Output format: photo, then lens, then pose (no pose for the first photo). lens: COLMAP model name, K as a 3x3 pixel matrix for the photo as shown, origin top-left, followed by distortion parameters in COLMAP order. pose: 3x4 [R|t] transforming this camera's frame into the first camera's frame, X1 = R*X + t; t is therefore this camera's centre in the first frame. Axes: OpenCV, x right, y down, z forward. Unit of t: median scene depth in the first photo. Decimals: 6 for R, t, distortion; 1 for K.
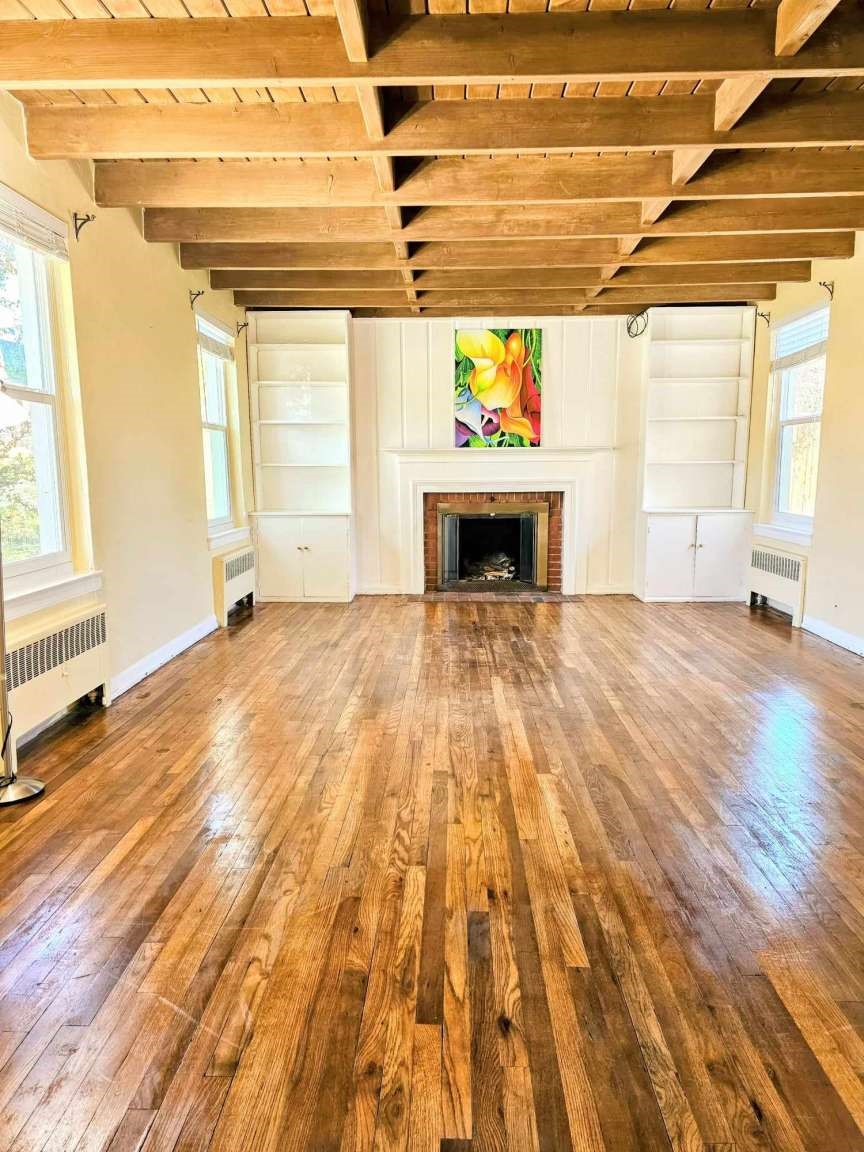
lens RADIAL K [[758.8, 0, 432.0], [0, 758.8, 576.0], [0, 0, 1]] dist [0.059637, -0.042745]
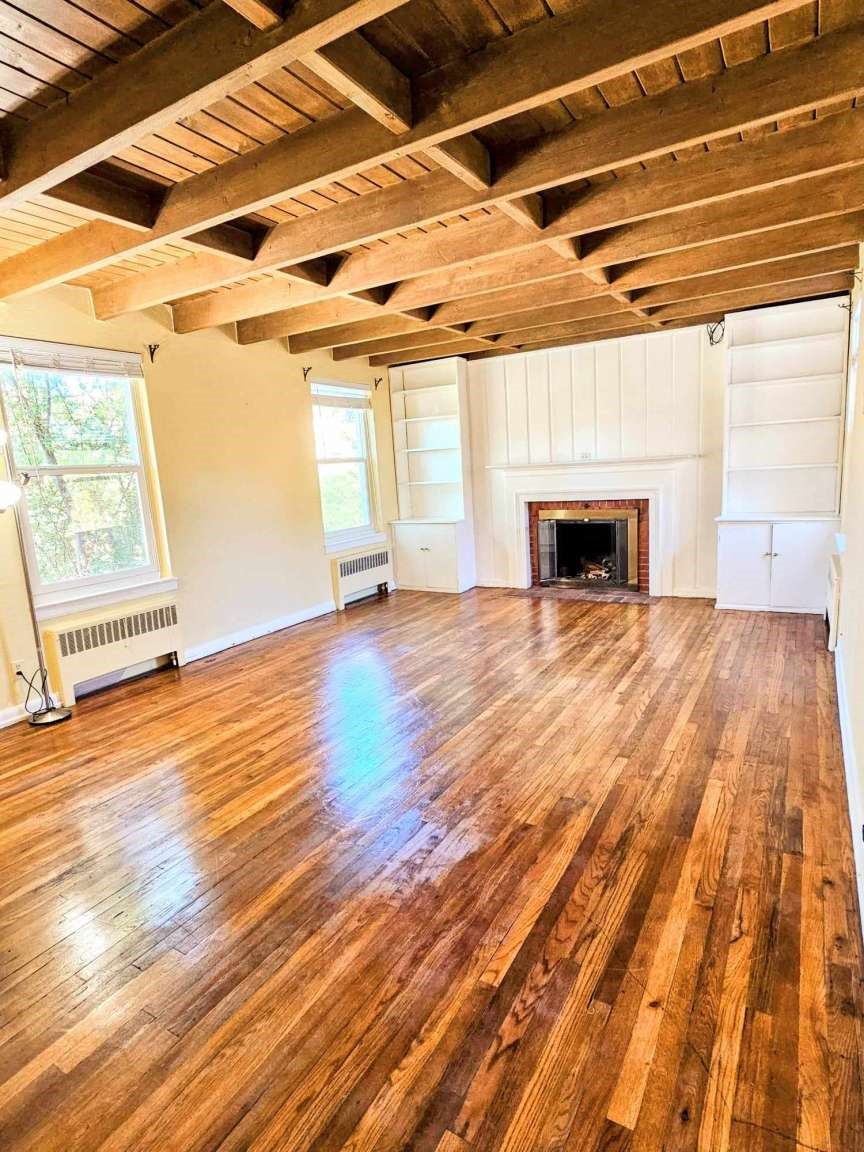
lens RADIAL K [[616.4, 0, 440.6], [0, 616.4, 572.3], [0, 0, 1]] dist [-0.010714, -0.000228]
pose [[0.873984, 0.035602, -0.484649, 0.358424], [-0.014819, 0.998802, 0.046647, -0.046874], [0.485729, -0.033586, 0.873464, 0.111023]]
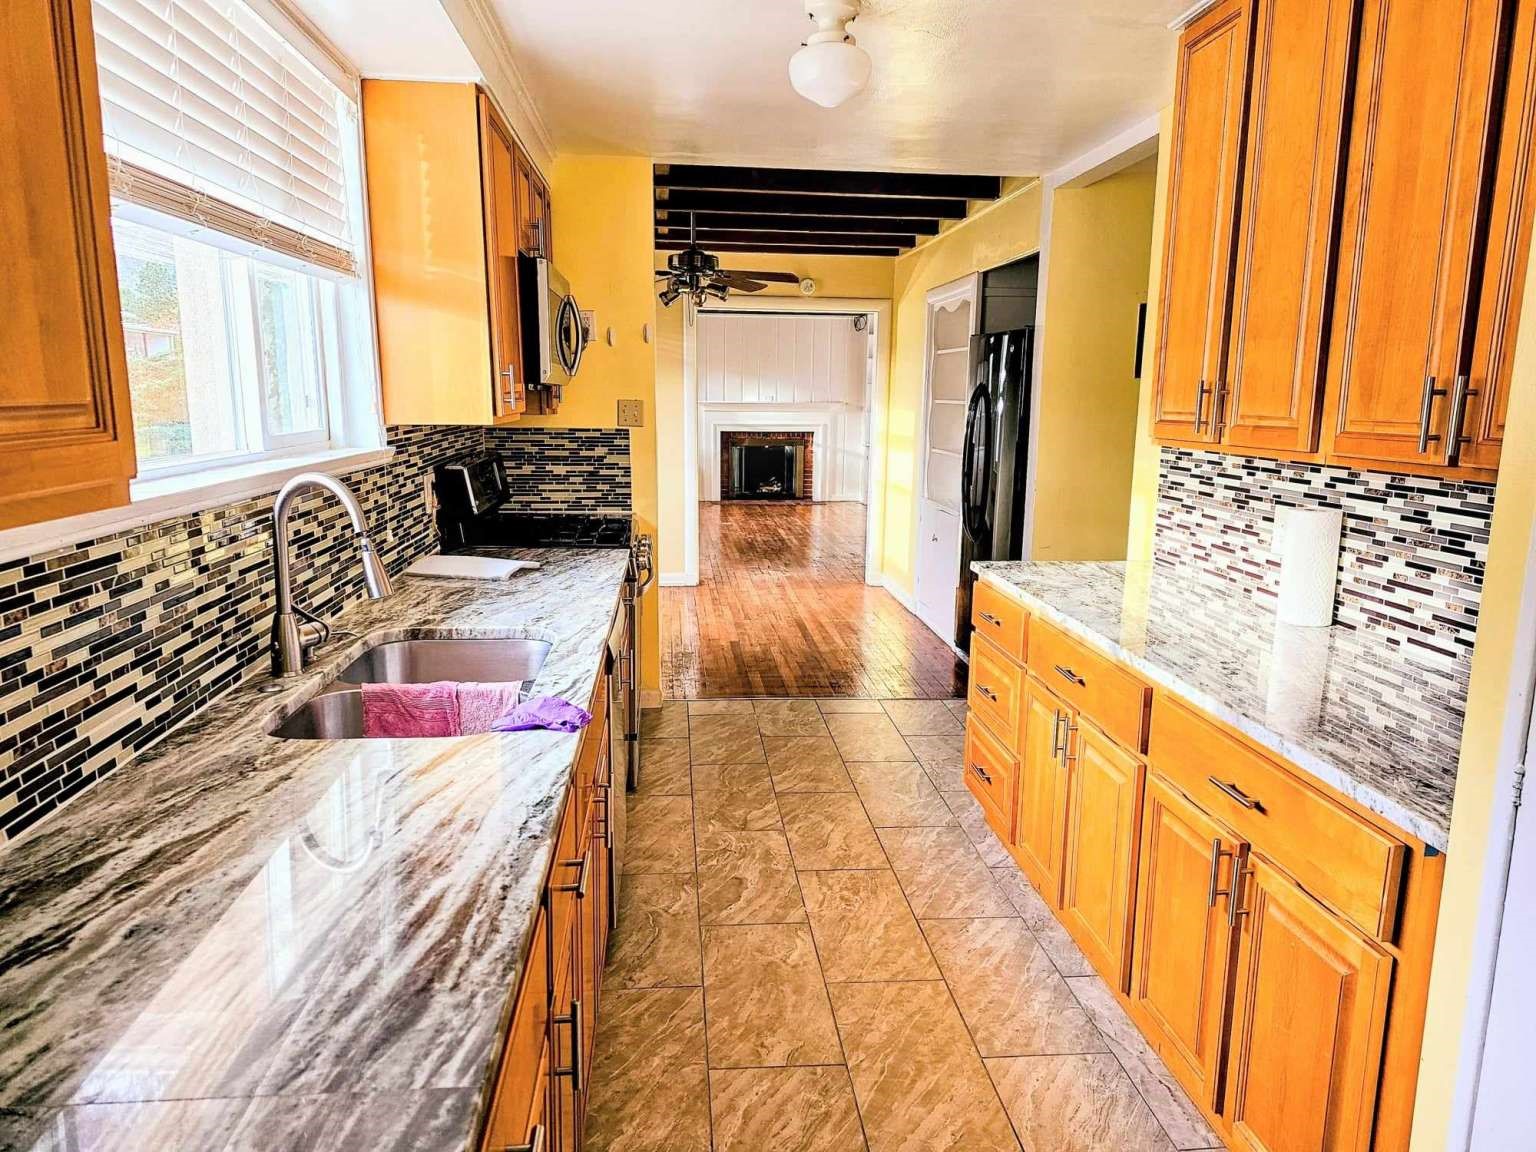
lens RADIAL K [[1011.8, 0, 768.0], [0, 1011.8, 576.0], [0, 0, 1]] dist [0.059637, -0.042745]
pose [[0.992212, -0.004974, 0.124465, -0.178699], [0.000229, 0.999274, 0.038110, 0.102760], [-0.124564, -0.037785, 0.991492, -1.050391]]
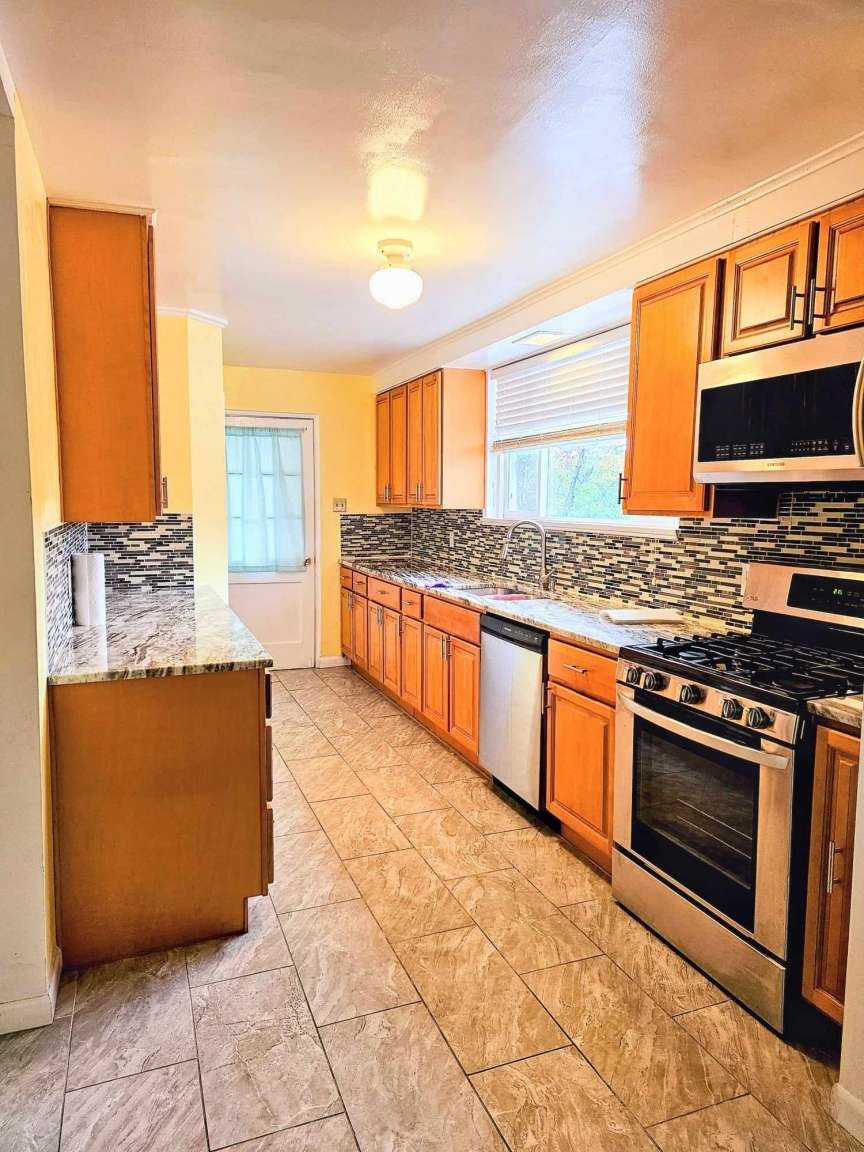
lens RADIAL K [[758.8, 0, 432.0], [0, 758.8, 576.0], [0, 0, 1]] dist [0.059637, -0.042745]
pose [[-0.919896, 0.034834, -0.390613, 0.069651], [-0.062206, 0.970475, 0.233040, -0.017964], [0.387198, 0.238671, -0.890570, -0.169072]]
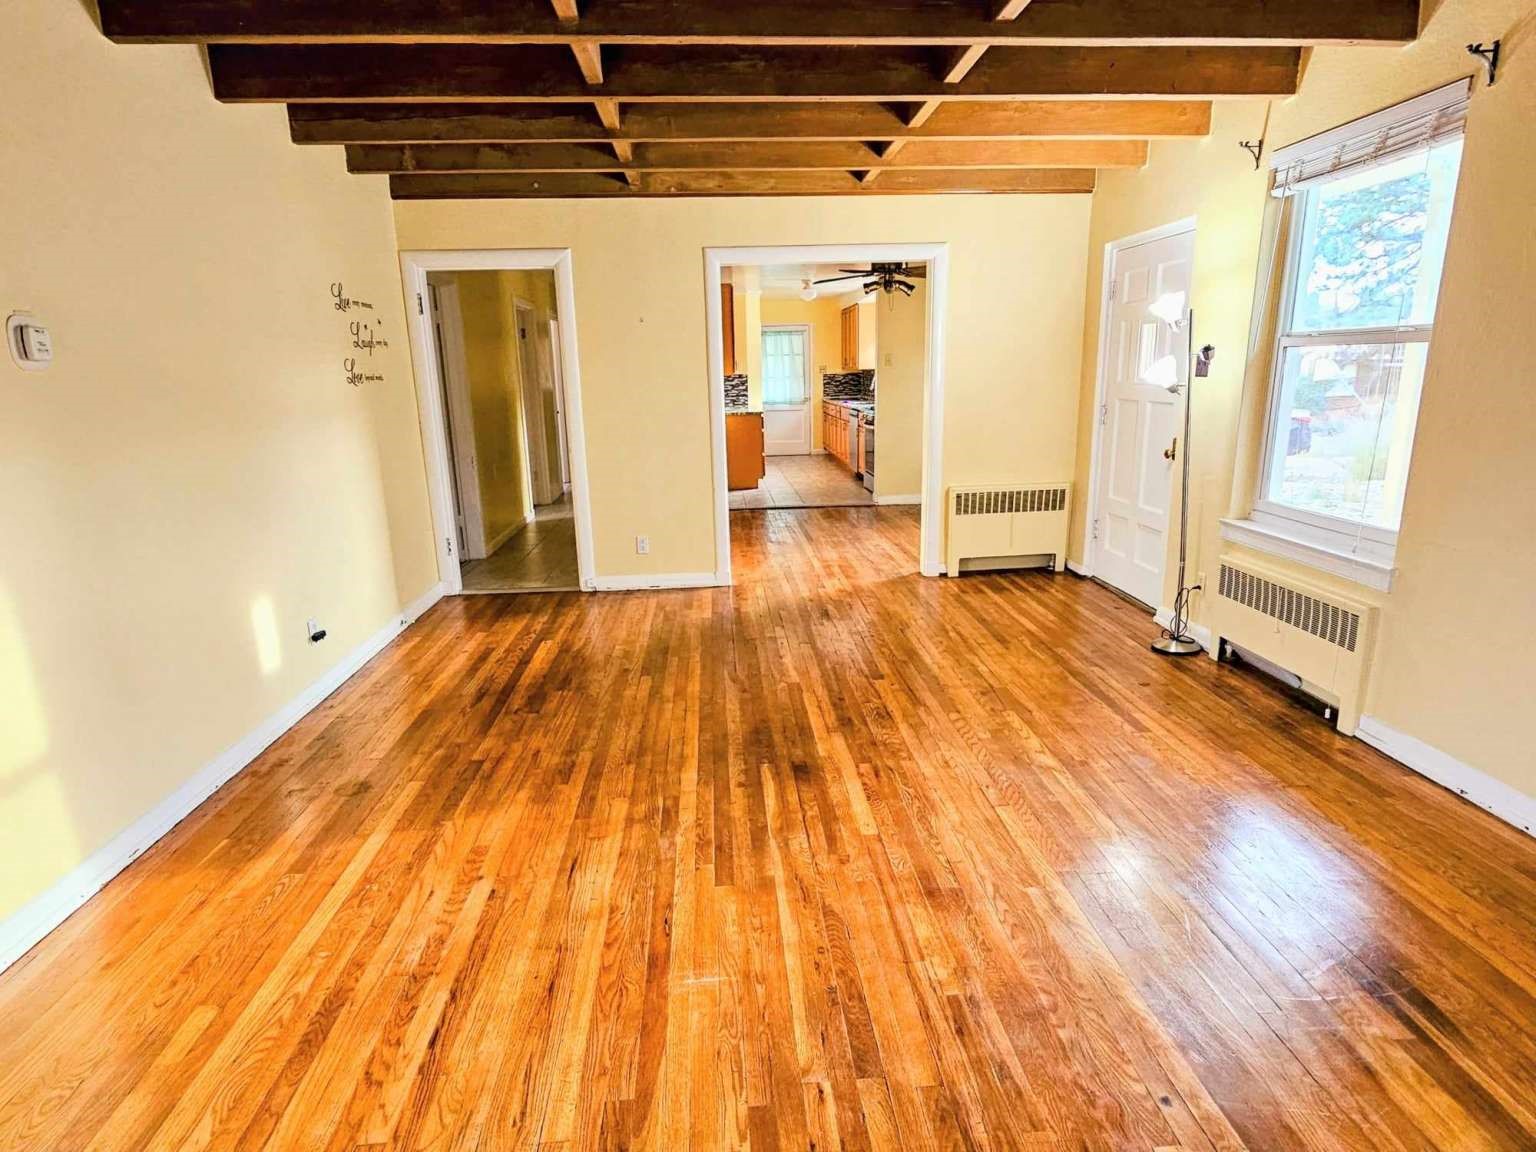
lens RADIAL K [[821.8, 0, 768.0], [0, 821.8, 576.0], [0, 0, 1]] dist [-0.010714, -0.000228]
pose [[-0.995064, 0.047998, -0.086853, 0.132422], [0.011410, 0.924776, 0.380340, -0.176721], [0.098575, 0.377472, -0.920759, 0.968038]]
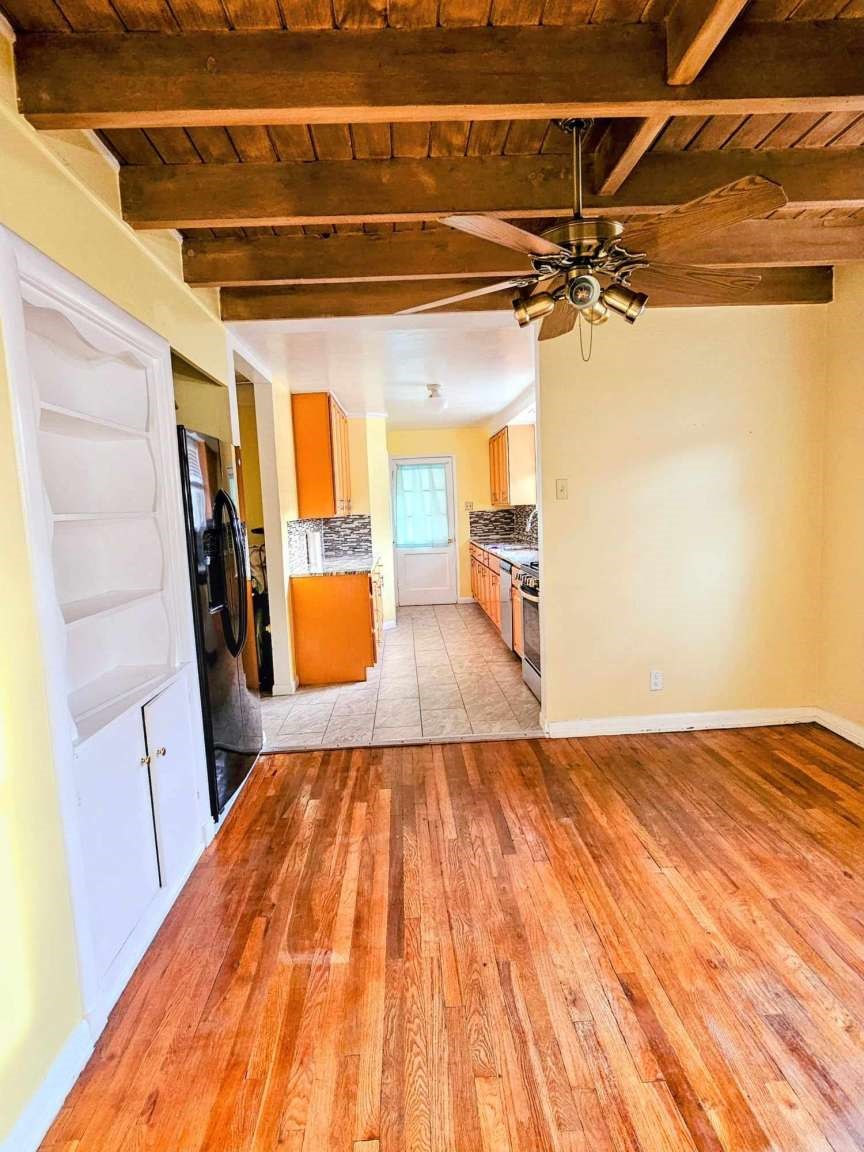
lens RADIAL K [[629.5, 0, 432.0], [0, 629.5, 576.0], [0, 0, 1]] dist [0.000639, 0.000611]
pose [[-0.996018, 0.053386, -0.071403, -0.023756], [0.033747, 0.967063, 0.252290, -0.070094], [0.082520, 0.248876, -0.965014, 0.229519]]
